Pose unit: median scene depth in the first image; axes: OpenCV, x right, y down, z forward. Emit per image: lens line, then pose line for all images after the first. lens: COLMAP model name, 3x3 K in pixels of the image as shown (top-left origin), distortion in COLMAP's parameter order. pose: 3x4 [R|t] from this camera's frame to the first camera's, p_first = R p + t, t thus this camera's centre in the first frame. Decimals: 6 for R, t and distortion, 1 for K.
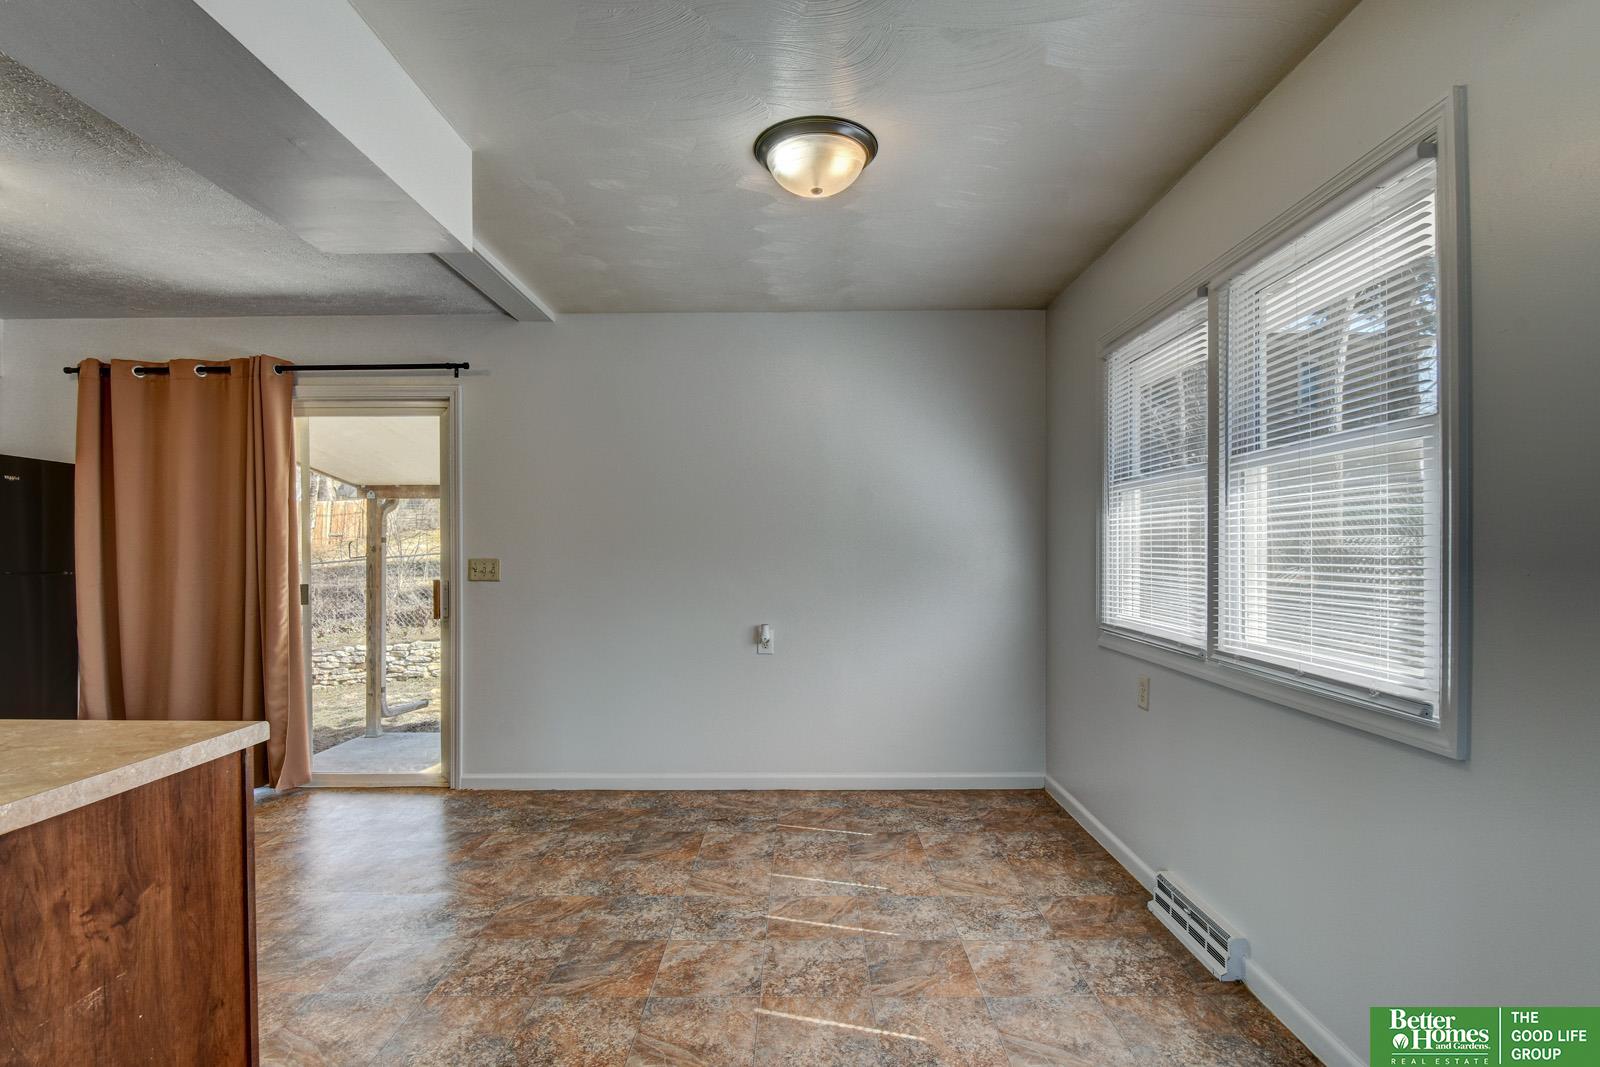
lens RADIAL K [[774.1, 0, 794.4], [0, 774.1, 546.9], [0, 0, 1]] dist [-0.000107, -0.000705]
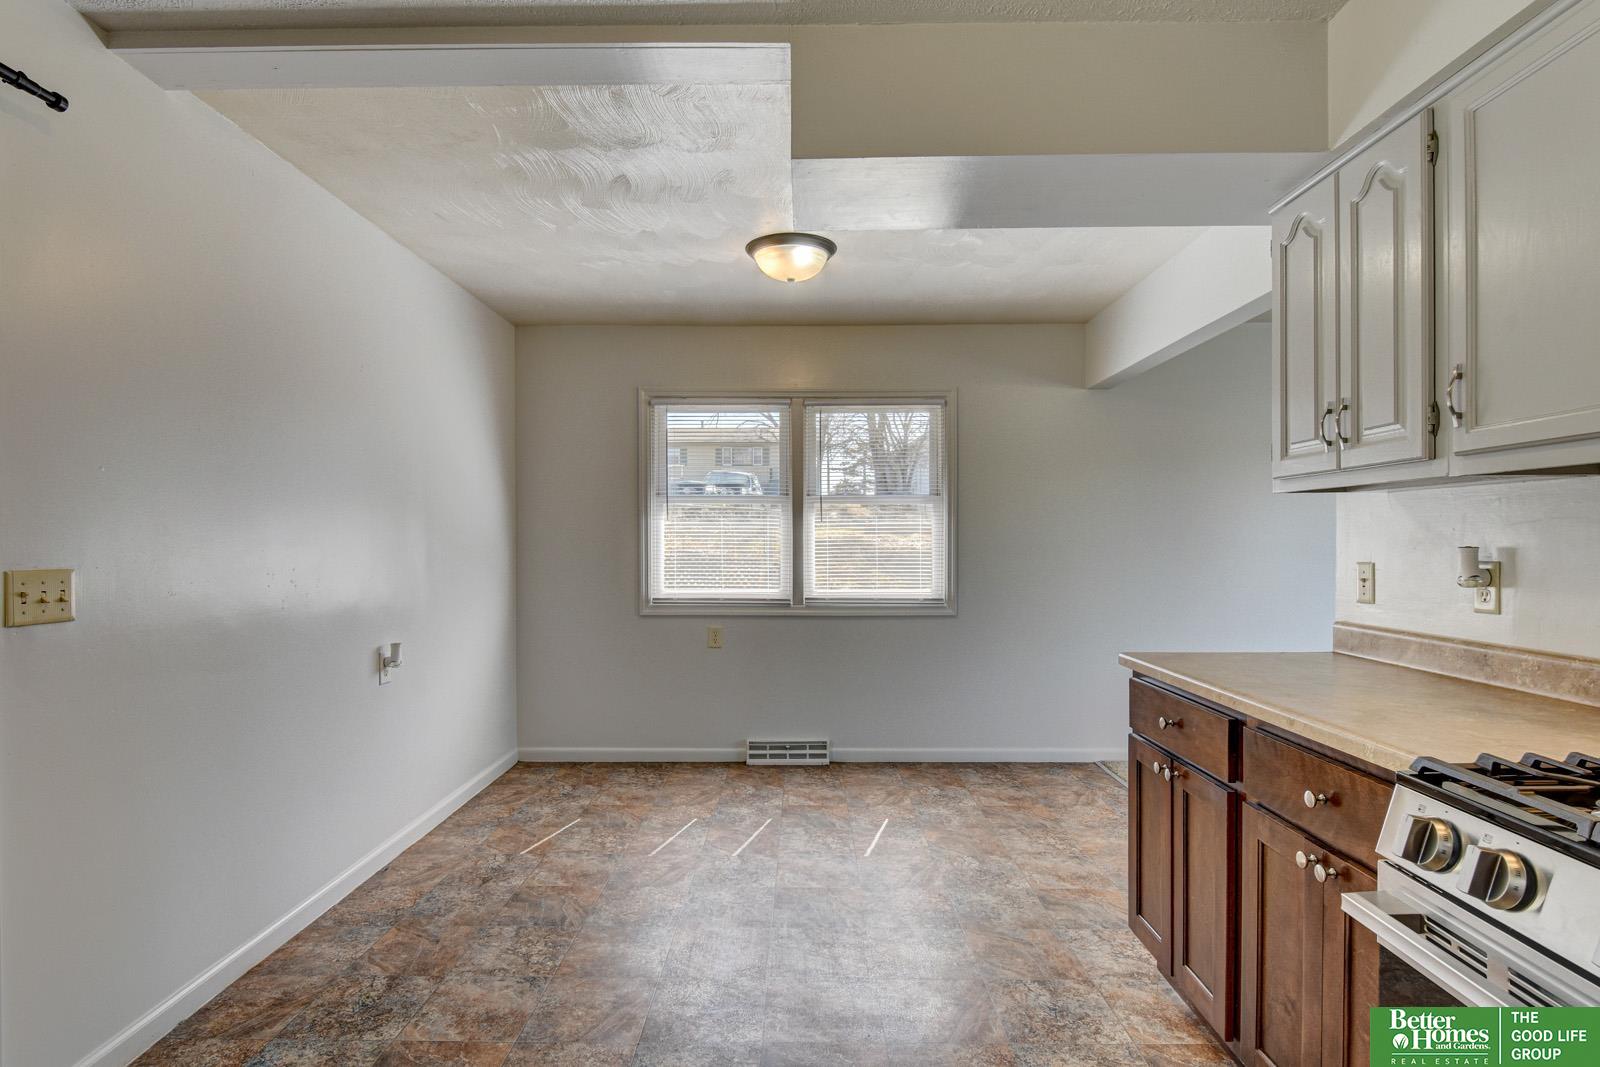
lens RADIAL K [[831.8, 0, 798.3], [0, 831.8, 534.8], [0, 0, 1]] dist [0.001985, -0.000172]
pose [[-0.005557, 0.009412, 0.999940, -0.993398], [-0.001424, 0.999955, -0.009420, -0.000063], [-0.999984, -0.001477, -0.005543, 0.694843]]
